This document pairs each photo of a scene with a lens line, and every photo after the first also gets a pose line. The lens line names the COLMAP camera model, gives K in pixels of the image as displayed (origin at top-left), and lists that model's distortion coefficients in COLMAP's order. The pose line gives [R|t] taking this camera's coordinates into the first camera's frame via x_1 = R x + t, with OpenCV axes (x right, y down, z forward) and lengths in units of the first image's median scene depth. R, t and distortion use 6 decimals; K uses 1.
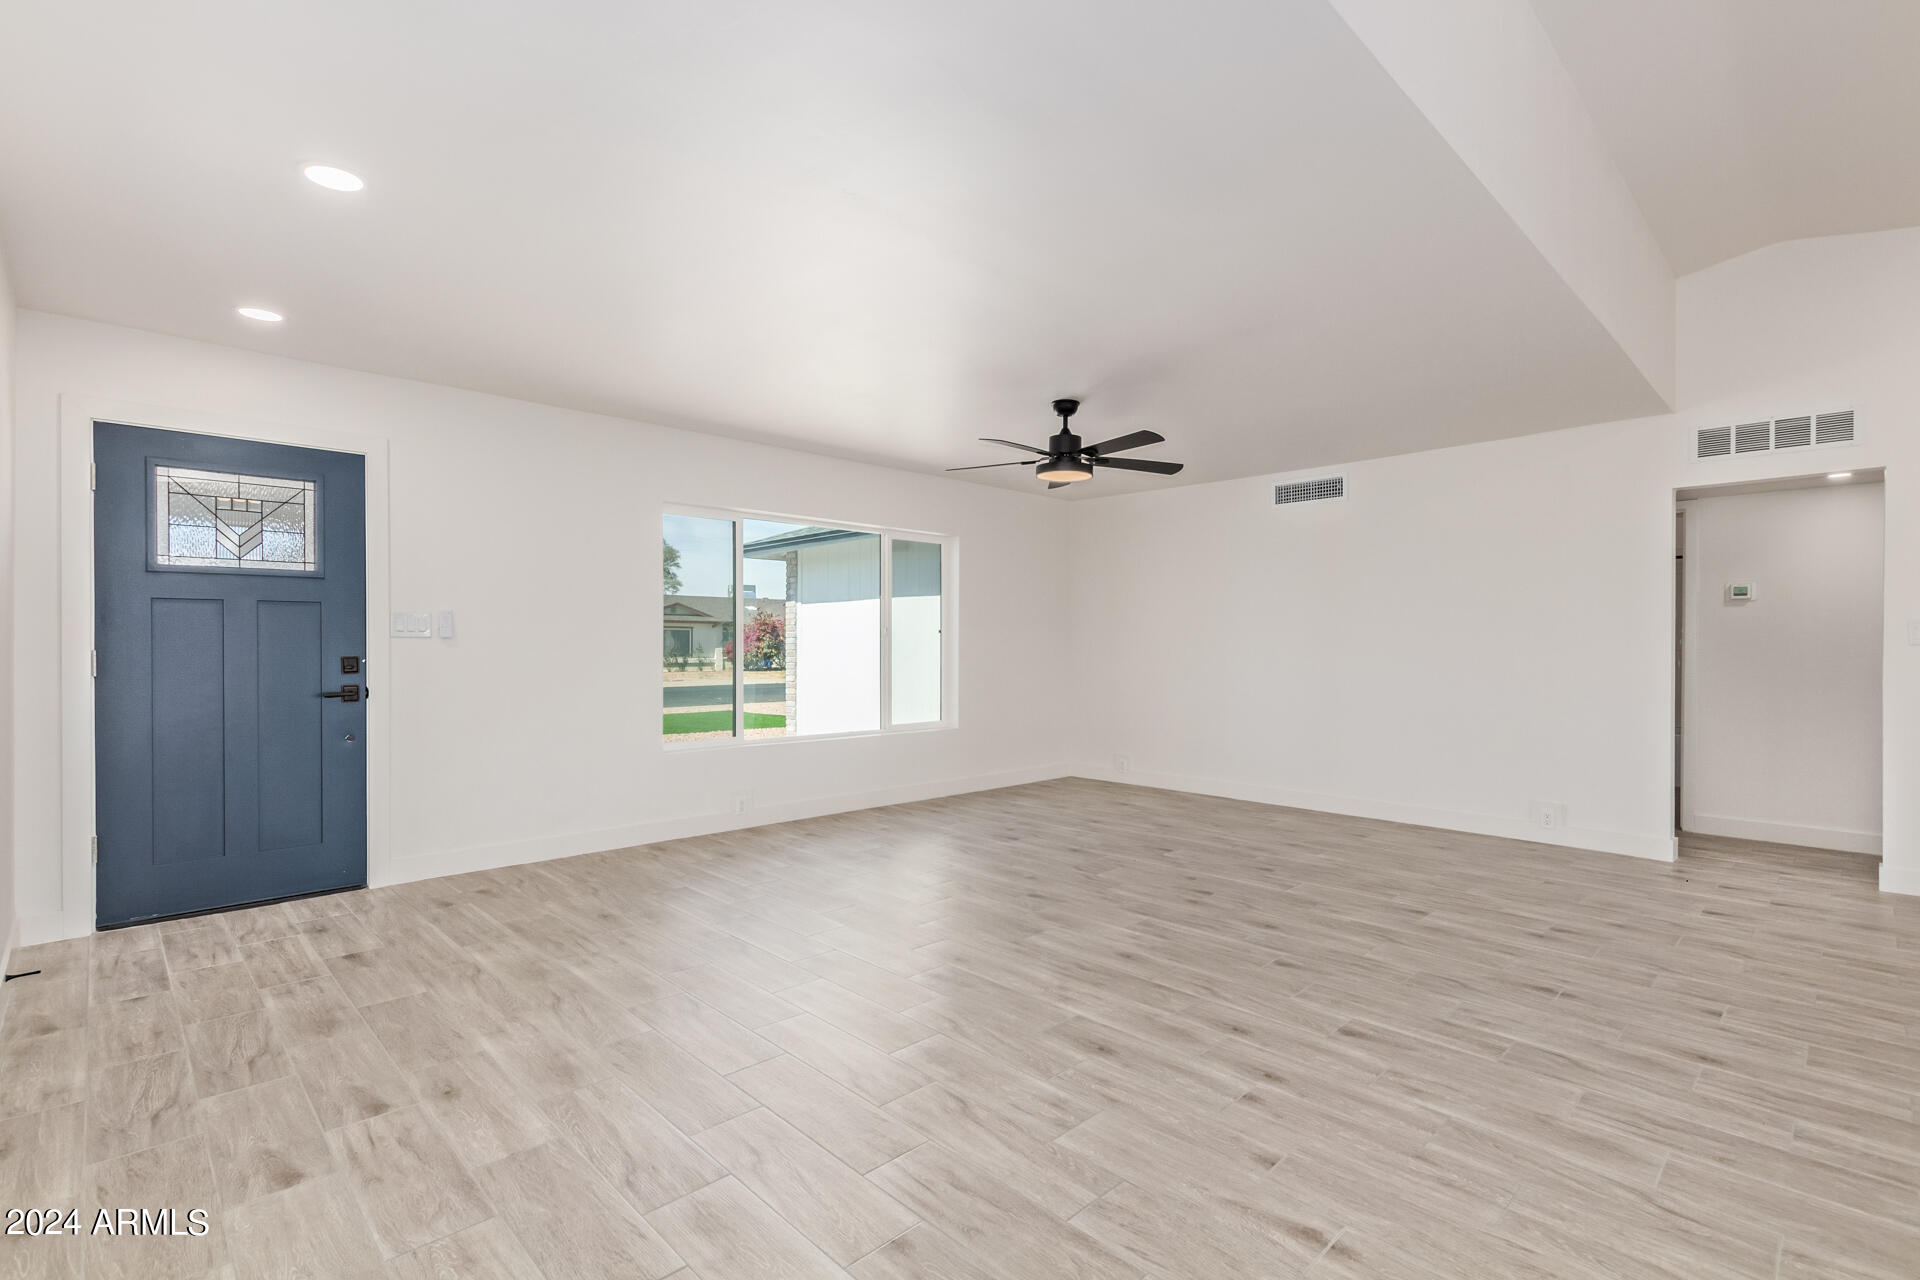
lens RADIAL K [[893.9, 0, 969.8], [0, 893.9, 644.8], [0, 0, 1]] dist [0.000336, 0.000280]
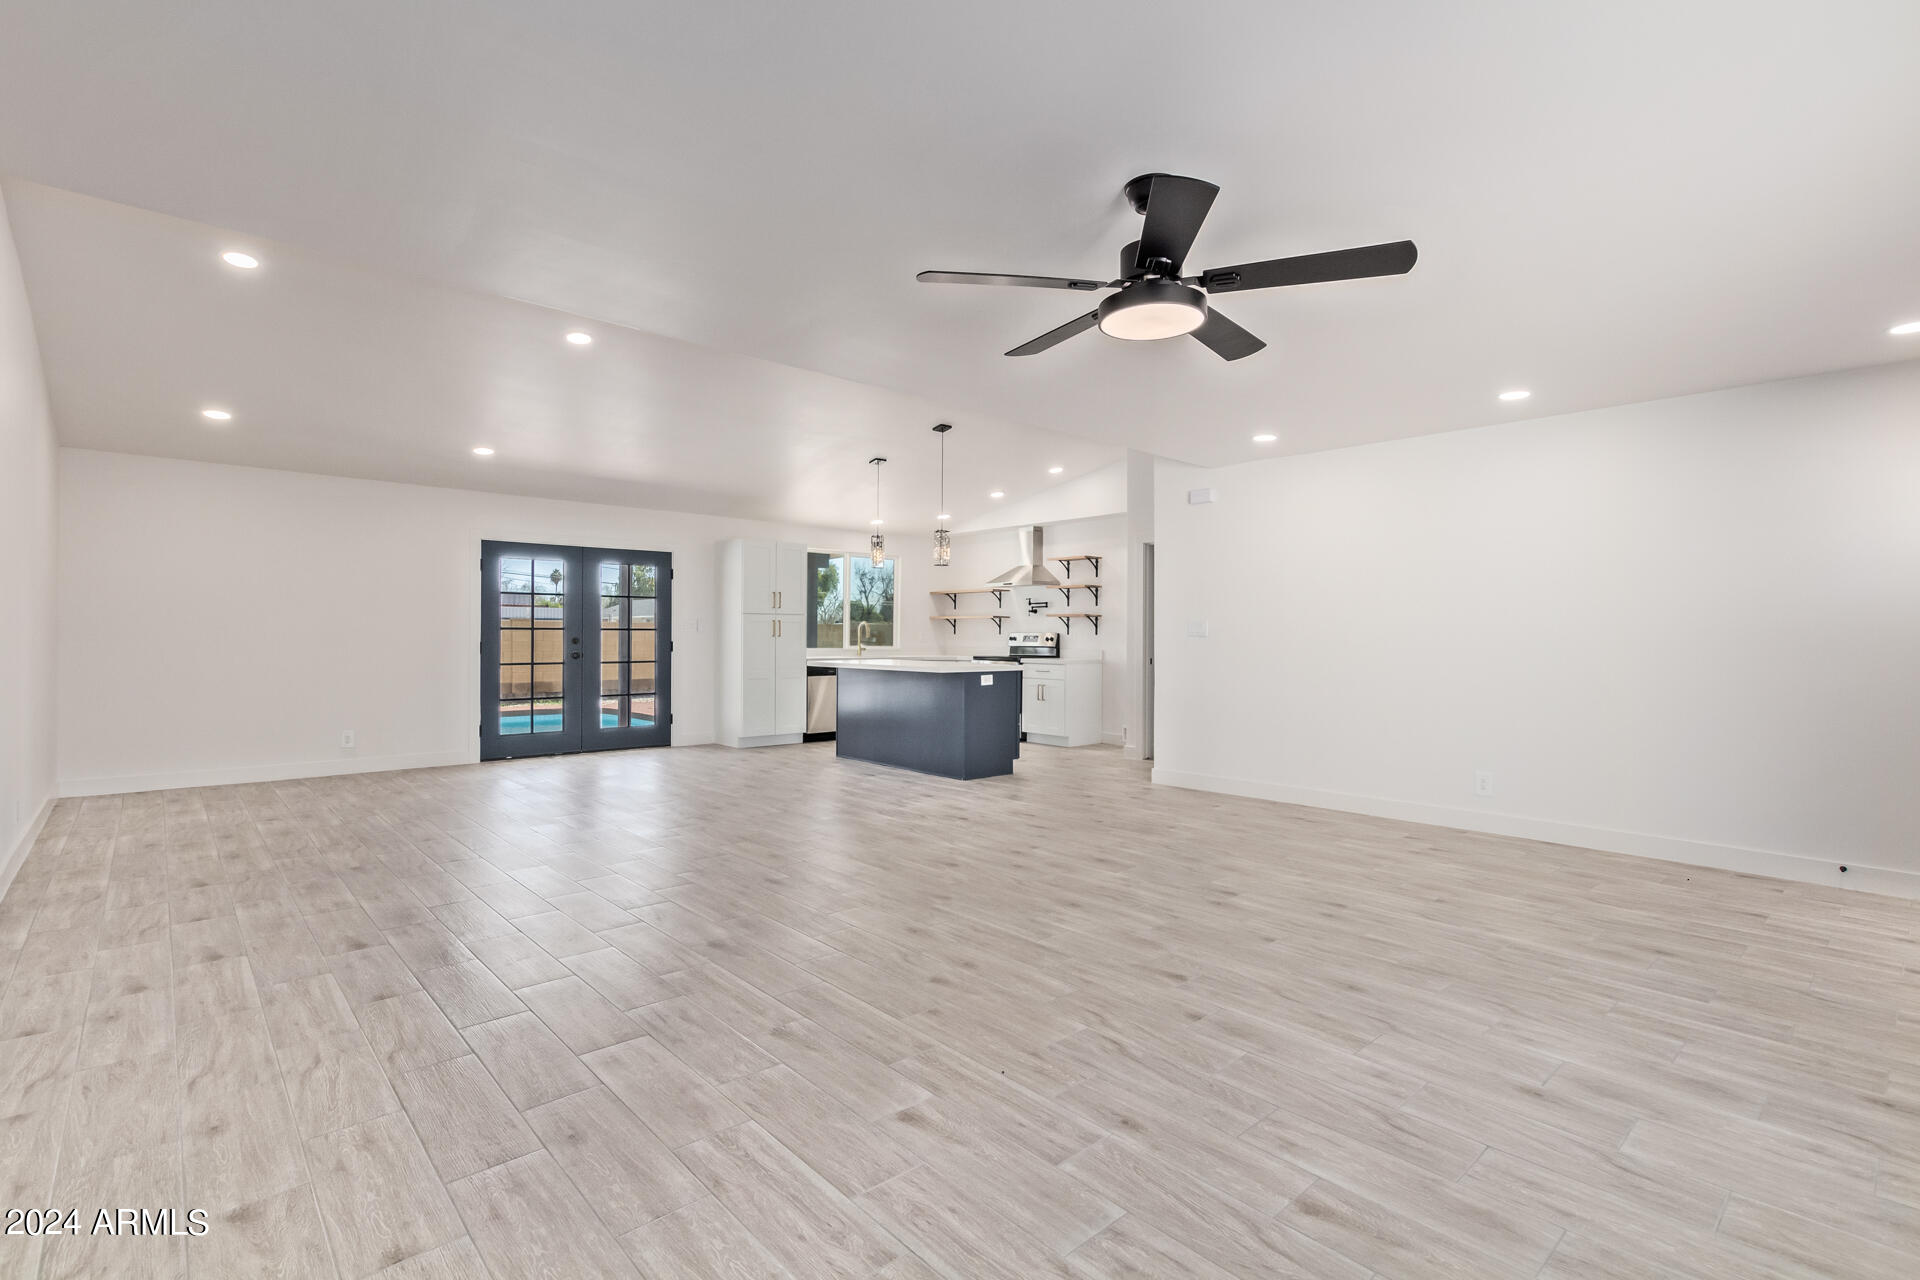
lens RADIAL K [[889.2, 0, 960.0], [0, 889.2, 640.0], [0, 0, 1]] dist [0.003230, -0.000391]
pose [[-0.998900, -0.011531, 0.045461, 0.216227], [-0.011247, 0.999916, 0.006501, -0.000509], [-0.045532, 0.005983, -0.998945, 1.699583]]
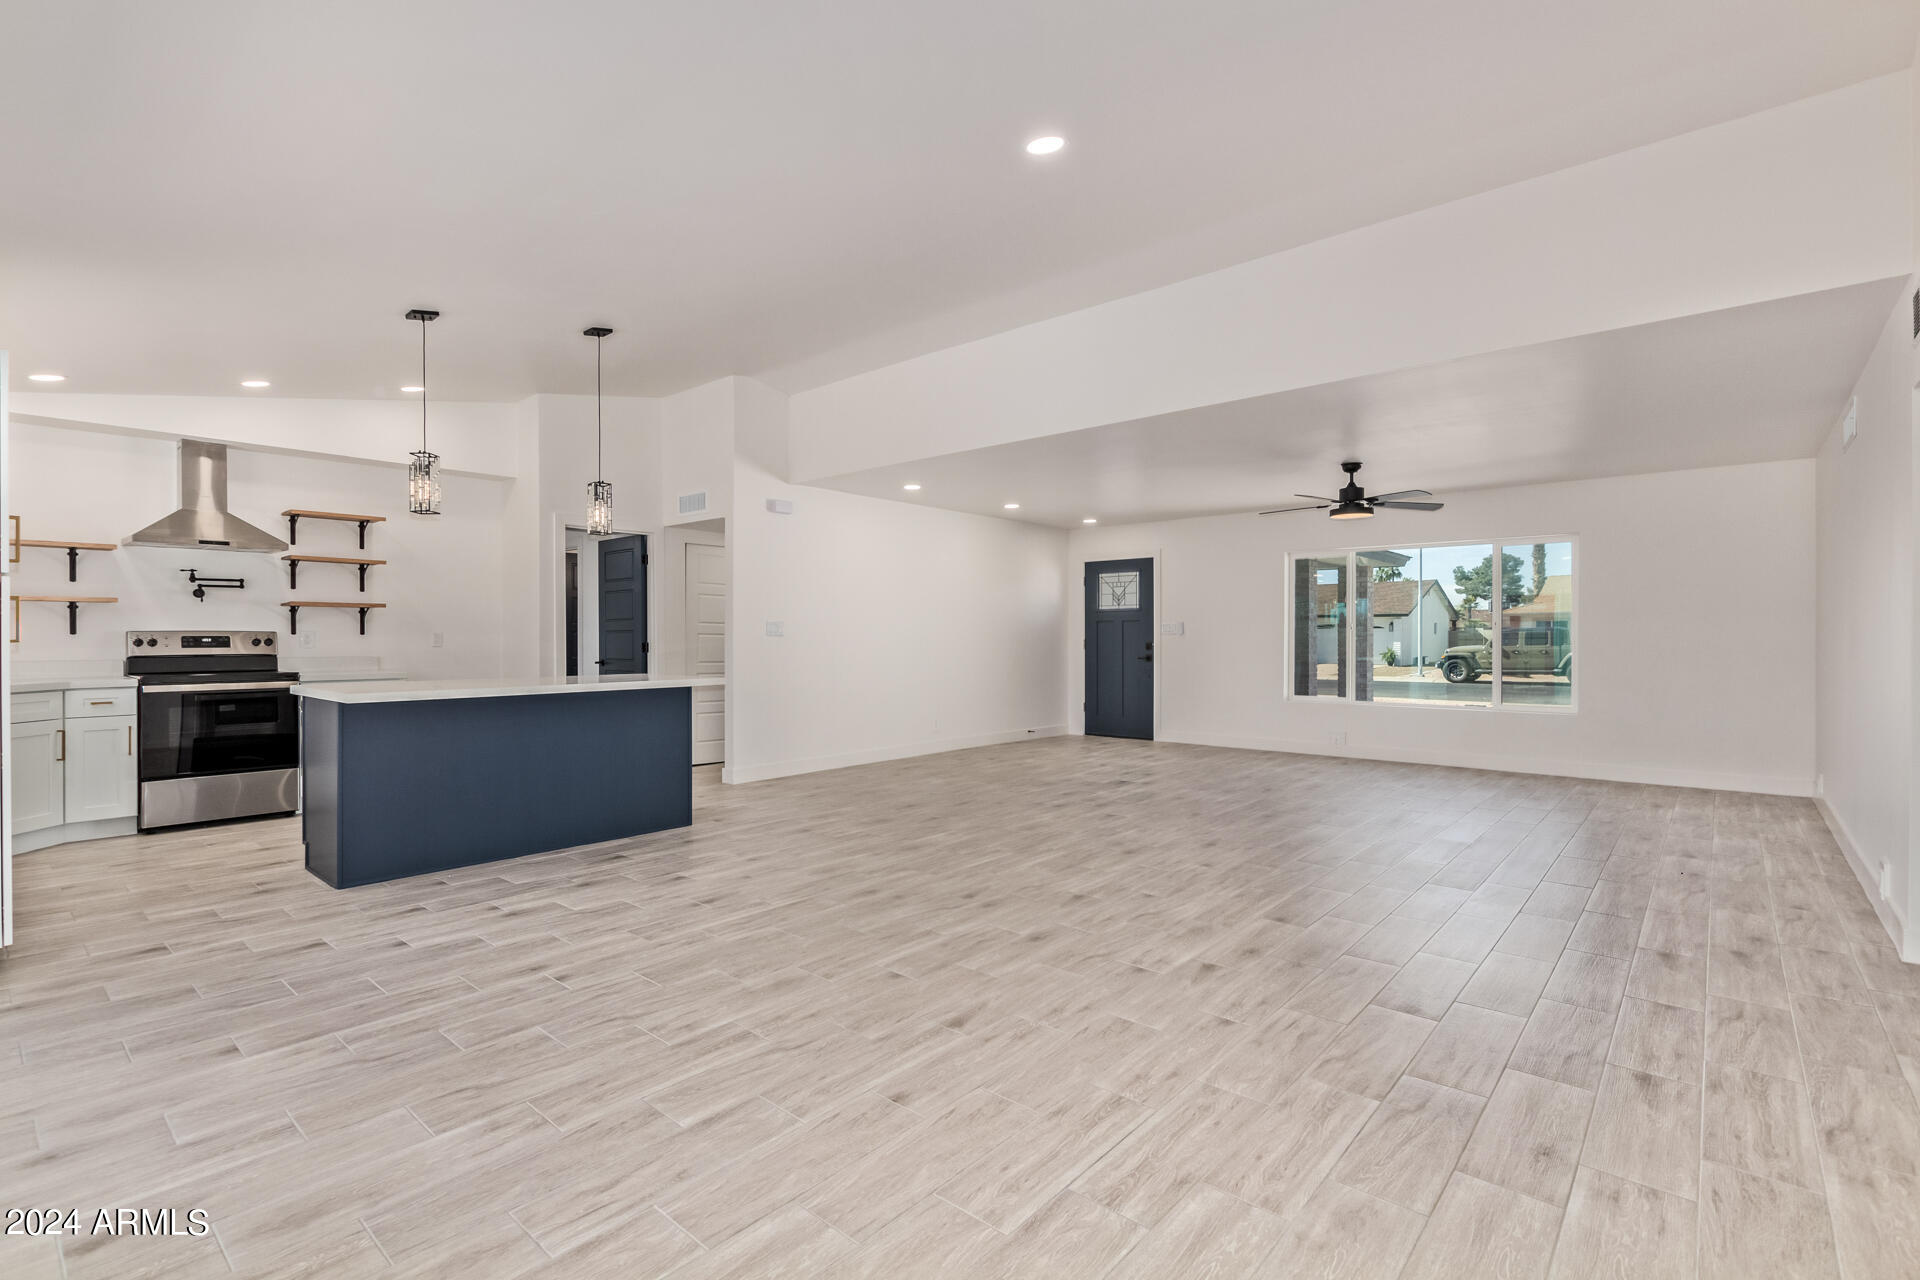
lens RADIAL K [[882.1, 0, 966.3], [0, 882.1, 638.4], [0, 0, 1]] dist [0.002617, -0.000387]
pose [[0.086734, -0.003573, -0.996225, 1.595418], [-0.000193, 0.999993, -0.003603, 0.010392], [0.996232, 0.000505, 0.086732, 0.297959]]
